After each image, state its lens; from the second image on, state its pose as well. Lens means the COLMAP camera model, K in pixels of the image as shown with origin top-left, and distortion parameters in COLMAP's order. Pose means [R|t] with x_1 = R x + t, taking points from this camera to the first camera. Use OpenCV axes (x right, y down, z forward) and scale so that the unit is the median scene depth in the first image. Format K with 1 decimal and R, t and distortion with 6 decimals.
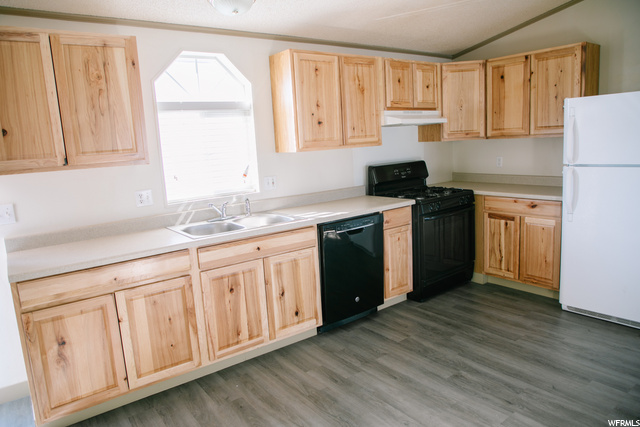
lens RADIAL K [[434.4, 0, 321.1], [0, 434.4, 211.9], [0, 0, 1]] dist [-0.053030, 0.015181]
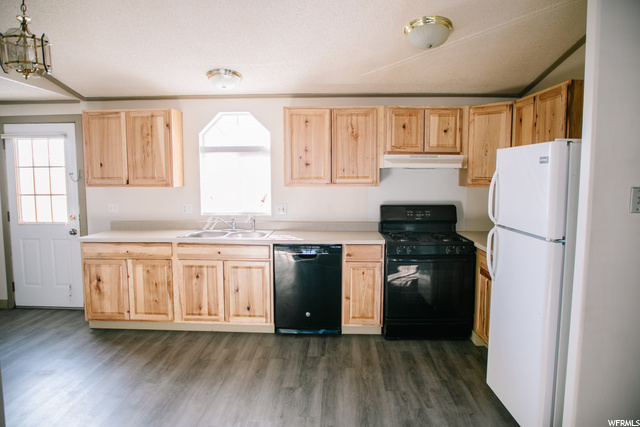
lens RADIAL K [[434.4, 0, 318.2], [0, 434.4, 216.7], [0, 0, 1]] dist [-0.053030, 0.015181]
pose [[0.769849, 0.119521, -0.626935, 0.881566], [-0.146169, 0.989218, 0.009099, -0.082461], [0.621263, 0.084634, 0.779018, 0.085379]]
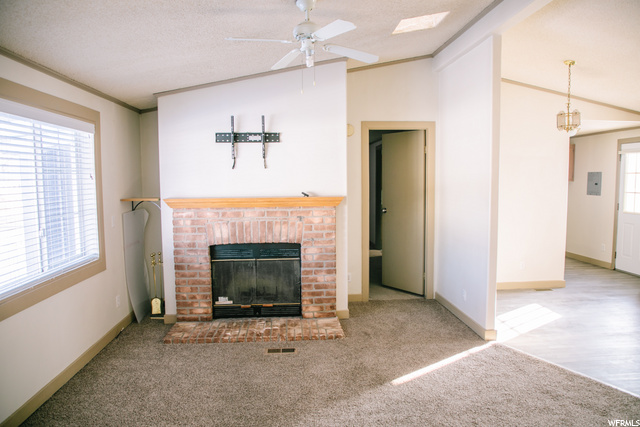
lens RADIAL K [[434.4, 0, 319.7], [0, 434.4, 213.5], [0, 0, 1]] dist [-0.053030, 0.015181]
pose [[-0.540784, 0.134574, -0.830327, 1.844162], [-0.091298, 0.971897, 0.216981, -0.223216], [0.836192, 0.193147, -0.513300, 0.443419]]
